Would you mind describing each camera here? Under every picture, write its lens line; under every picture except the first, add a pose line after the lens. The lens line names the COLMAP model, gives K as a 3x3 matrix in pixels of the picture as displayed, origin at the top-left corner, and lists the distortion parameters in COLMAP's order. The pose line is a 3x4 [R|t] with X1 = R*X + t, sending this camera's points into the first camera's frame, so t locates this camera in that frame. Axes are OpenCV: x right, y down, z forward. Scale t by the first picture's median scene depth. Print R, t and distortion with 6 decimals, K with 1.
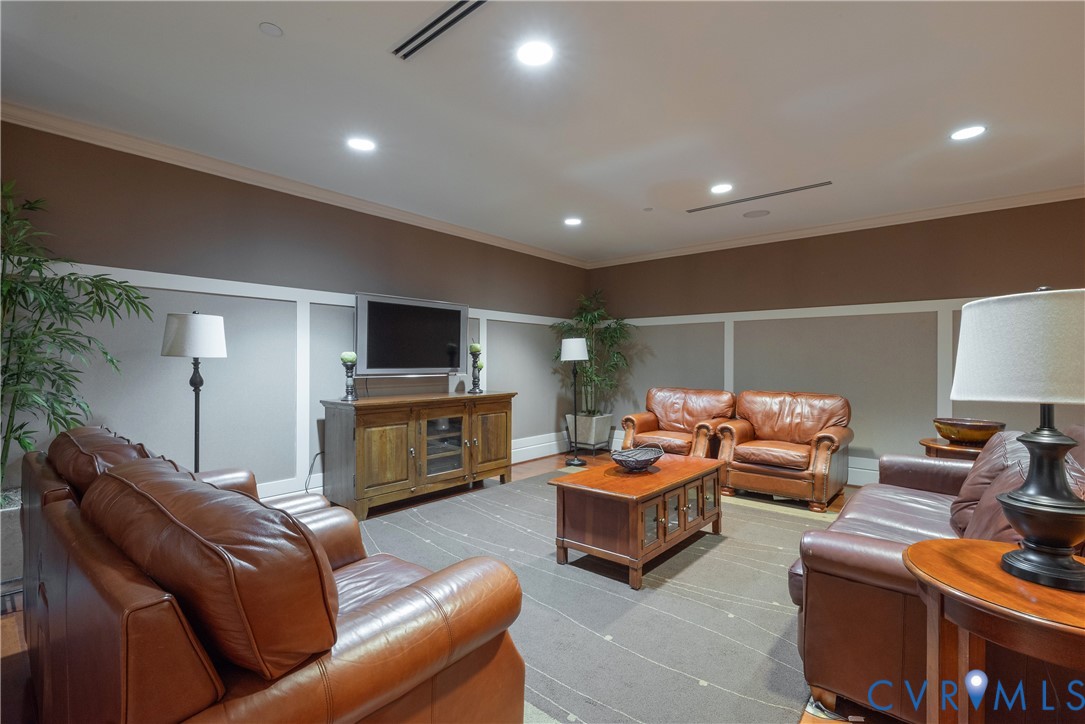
lens RADIAL K [[486.0, 0, 545.0], [0, 486.0, 362.3], [0, 0, 1]] dist [0.000619, -0.000139]
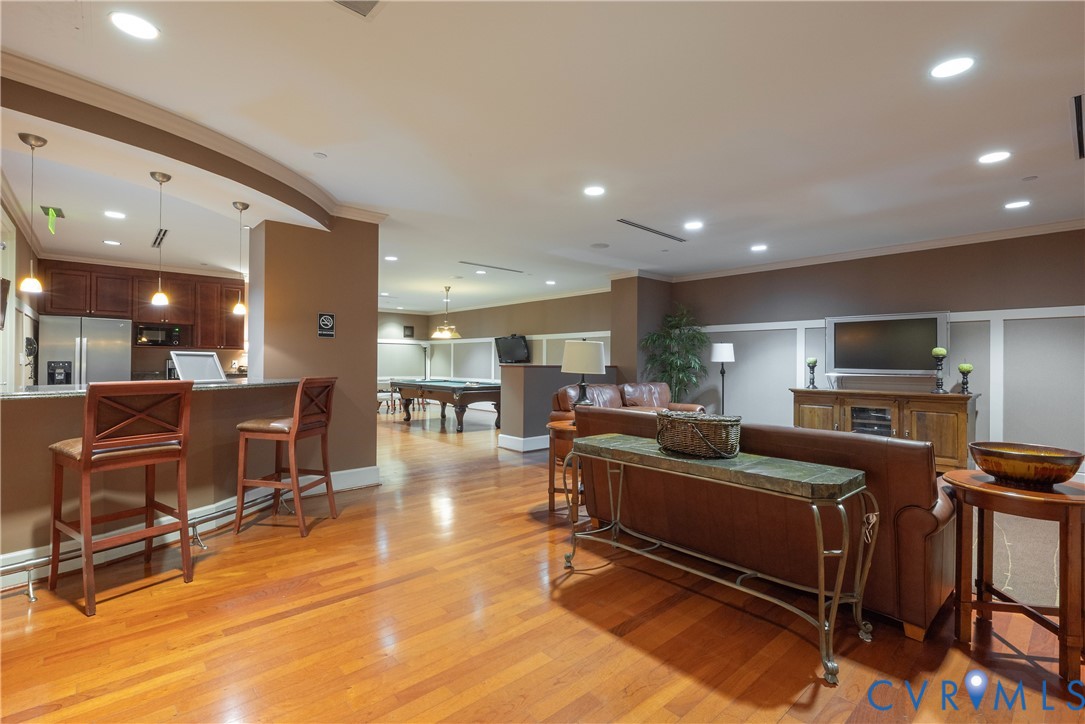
lens RADIAL K [[486.0, 0, 539.5], [0, 486.0, 358.8], [0, 0, 1]] dist [0.000619, -0.000139]
pose [[-0.144601, -0.009872, -0.989441, 1.300720], [-0.007857, 0.999930, -0.008829, 0.002997], [0.989459, 0.006497, -0.144668, 0.347344]]
